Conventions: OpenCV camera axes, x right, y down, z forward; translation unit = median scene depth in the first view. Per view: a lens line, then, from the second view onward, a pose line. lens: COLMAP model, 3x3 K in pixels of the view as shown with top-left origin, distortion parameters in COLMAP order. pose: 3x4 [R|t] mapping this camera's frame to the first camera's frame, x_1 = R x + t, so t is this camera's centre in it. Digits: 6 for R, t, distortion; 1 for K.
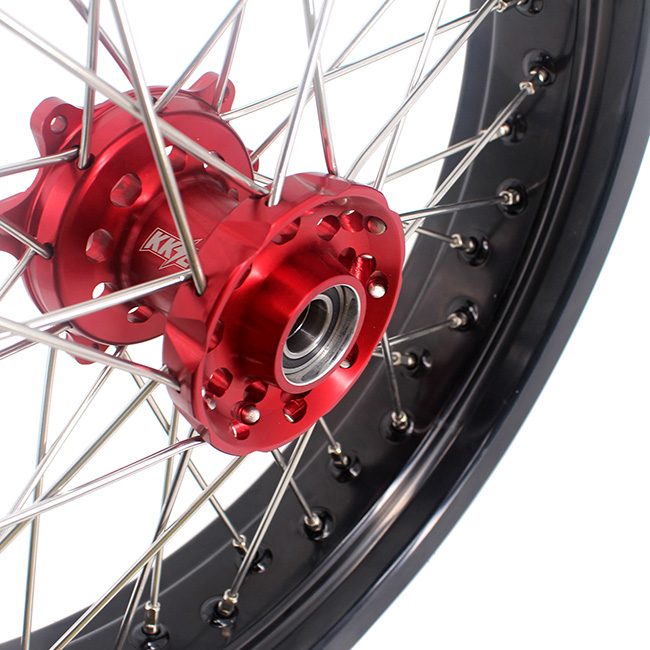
lens RADIAL K [[1048.7, 0, 325.0], [0, 1048.7, 325.0], [0, 0, 1]] dist [-0.161800, 0.053779]
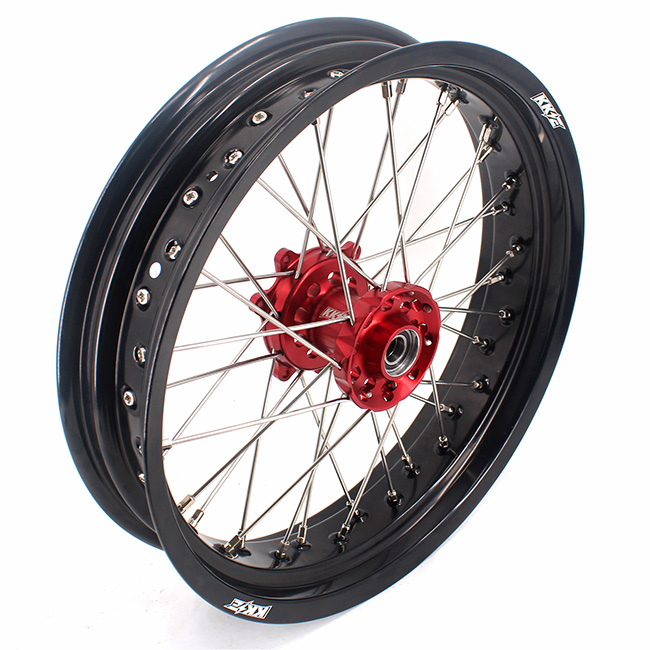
lens RADIAL K [[1048.7, 0, 325.0], [0, 1048.7, 325.0], [0, 0, 1]] dist [-0.161800, 0.053779]
pose [[0.996971, 0.022953, -0.074309, -0.001316], [-0.036623, 0.981449, -0.188192, 0.354003], [0.068611, 0.190344, 0.979317, -1.143466]]
